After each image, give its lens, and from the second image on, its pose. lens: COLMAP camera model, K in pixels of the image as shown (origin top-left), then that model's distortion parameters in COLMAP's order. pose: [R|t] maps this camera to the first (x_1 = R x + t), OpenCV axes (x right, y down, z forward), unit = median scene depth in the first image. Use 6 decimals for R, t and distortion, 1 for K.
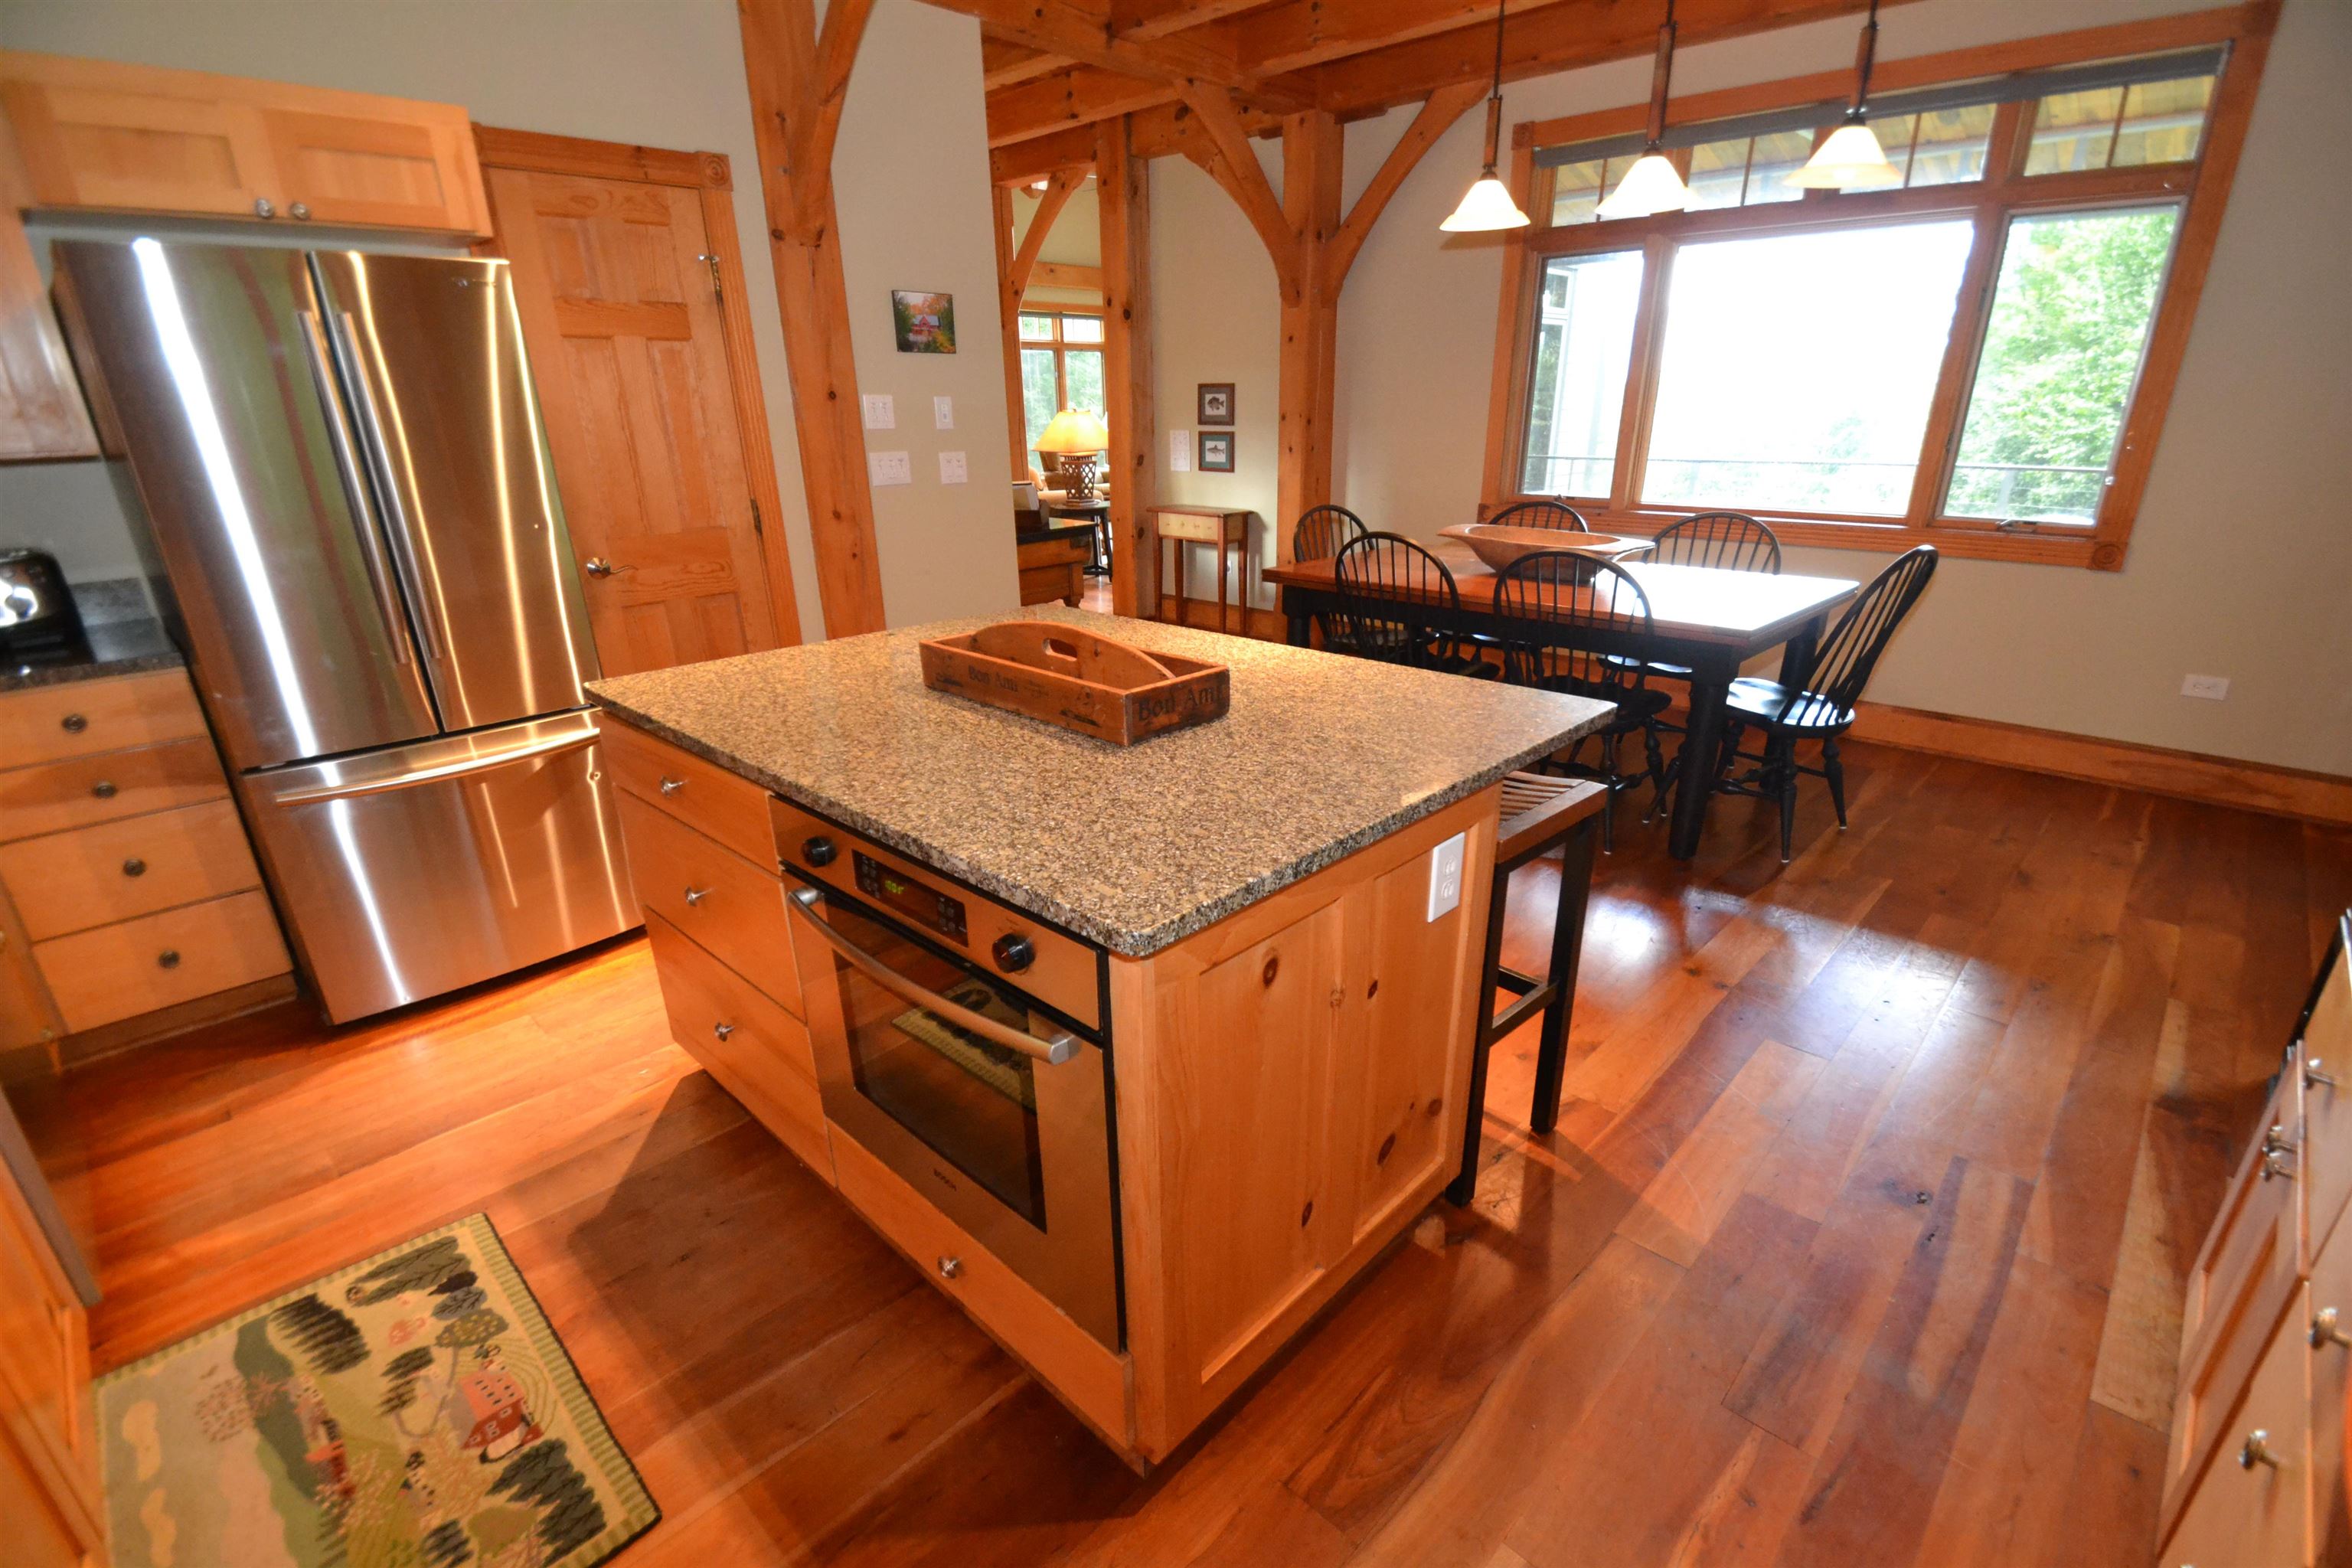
lens RADIAL K [[1048.1, 0, 1178.5], [0, 1048.1, 837.3], [0, 0, 1]] dist [0.023610, -0.023118]
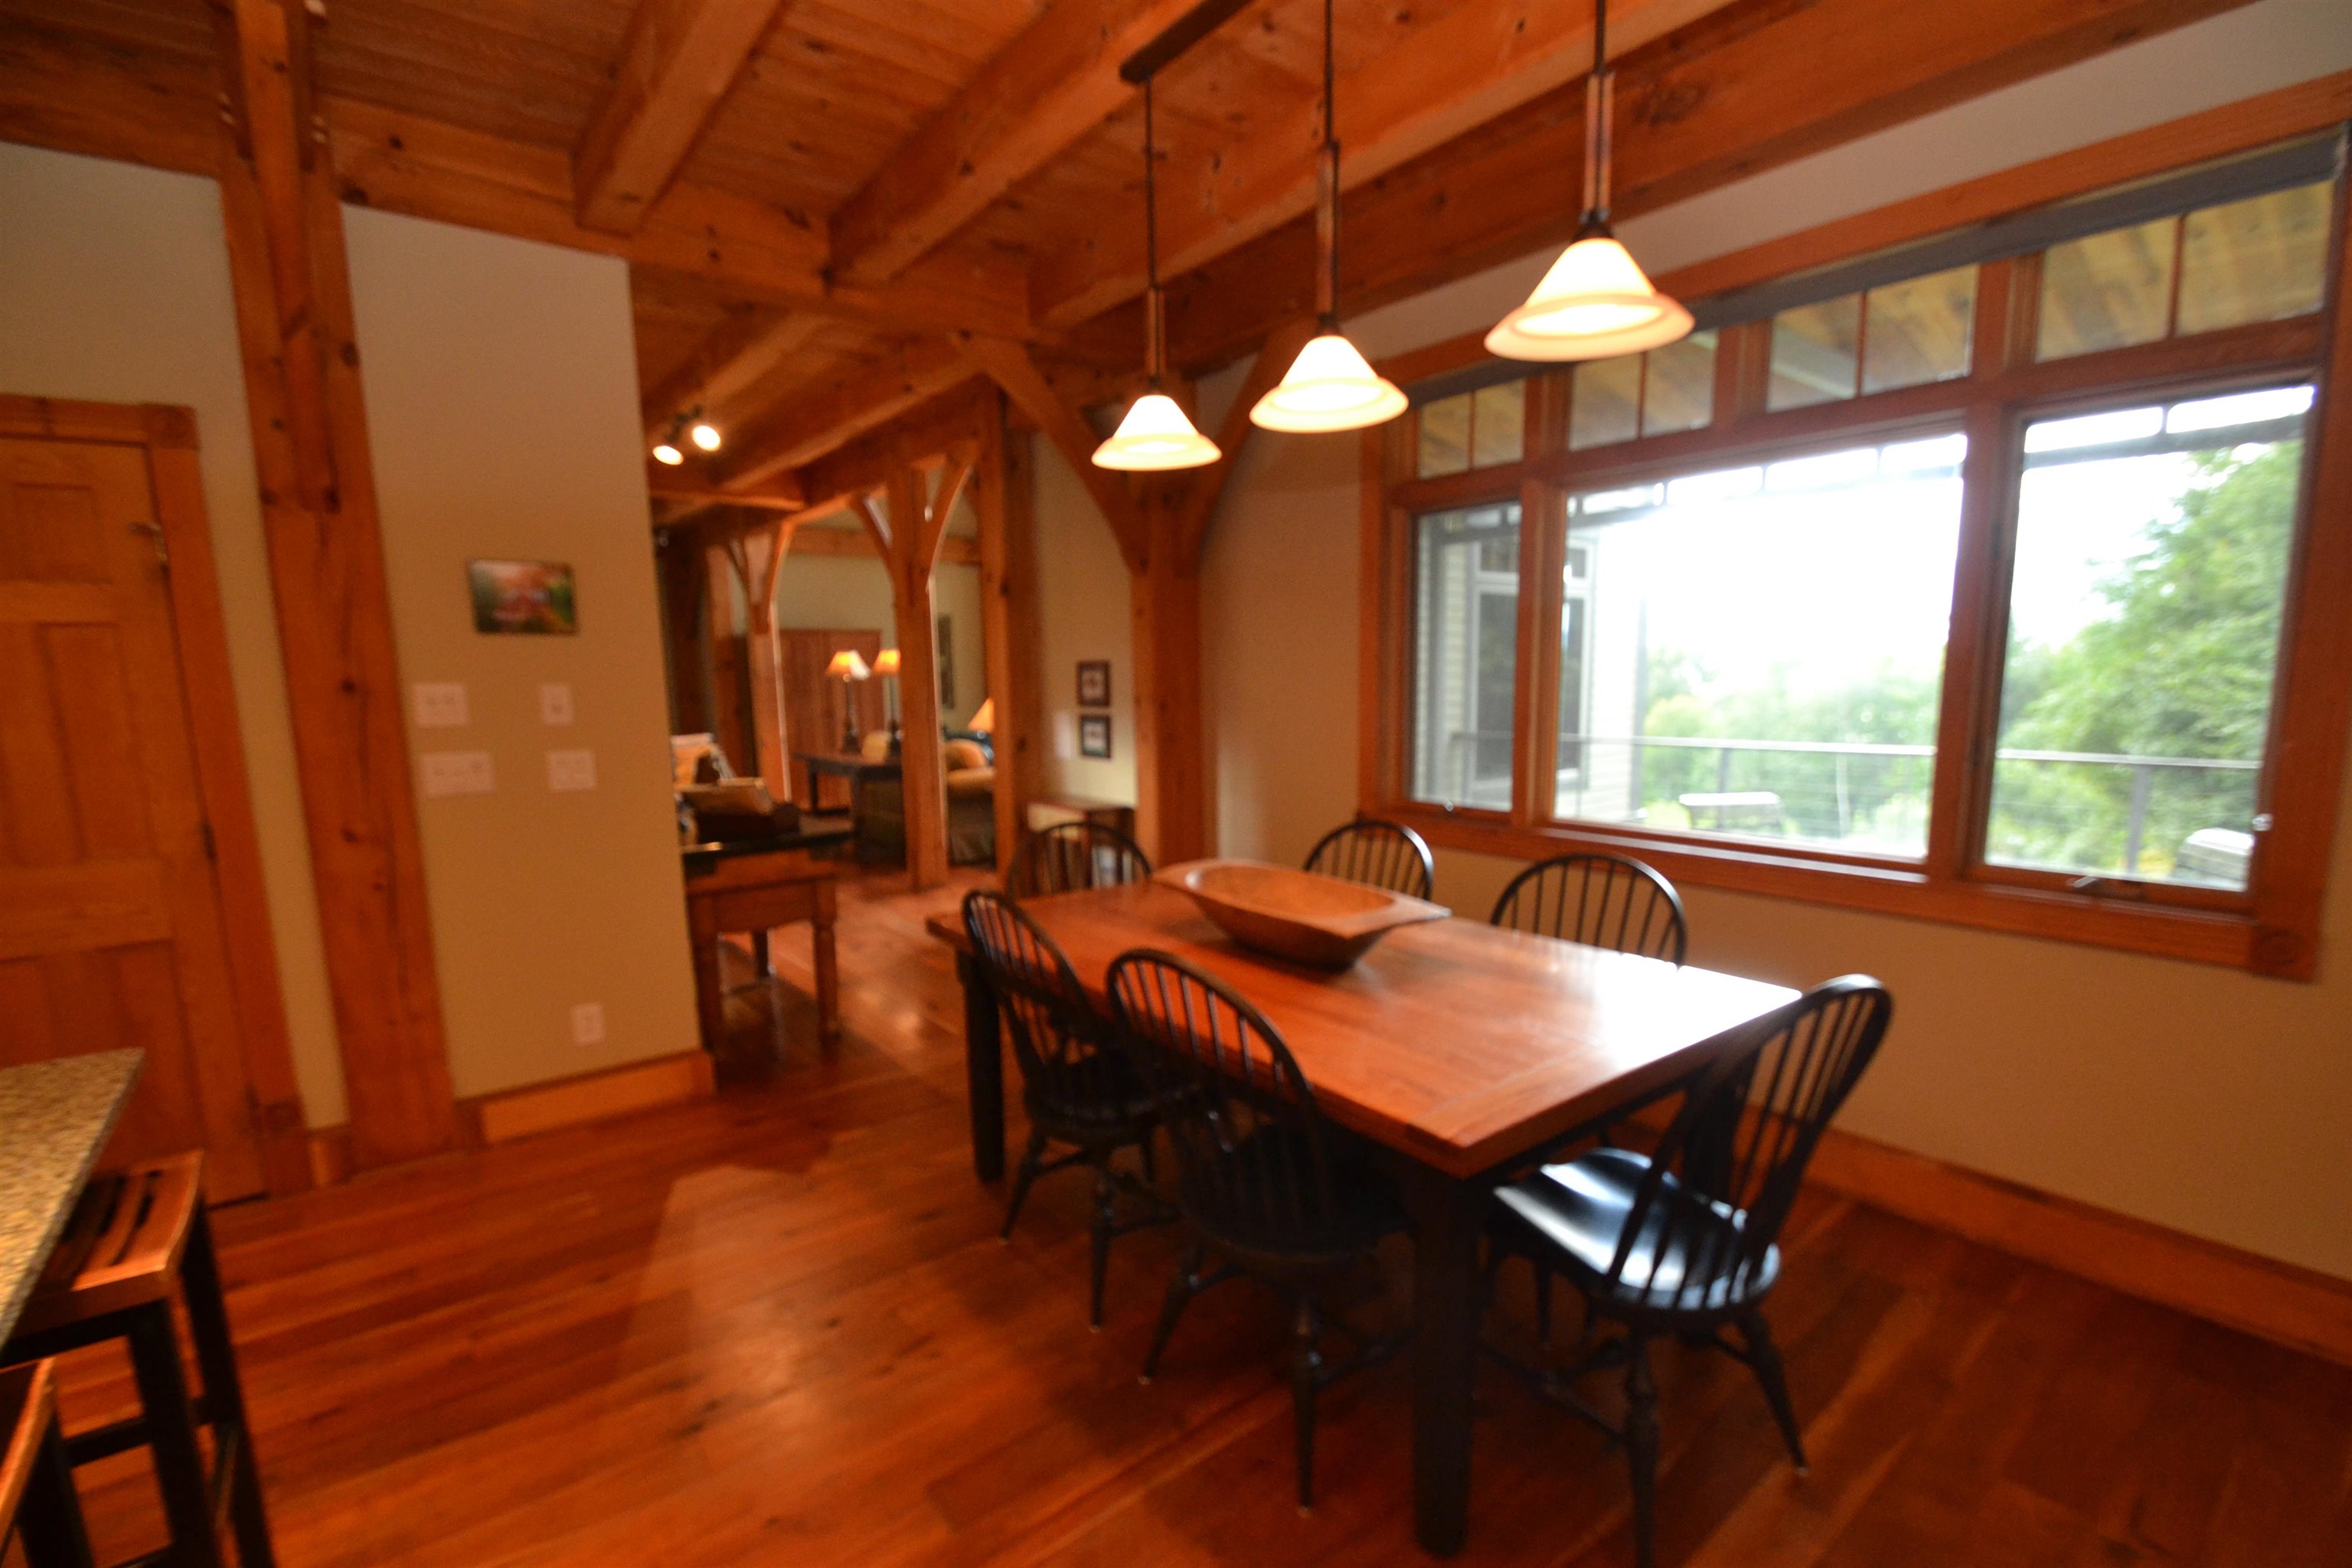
lens RADIAL K [[1029.2, 0, 1181.2], [0, 1029.2, 844.2], [0, 0, 1]] dist [-0.009065, -0.000285]
pose [[0.990074, 0.019868, -0.139132, 0.324967], [-0.050381, 0.974339, -0.219375, -0.152900], [0.131203, 0.224208, 0.965669, 0.335611]]
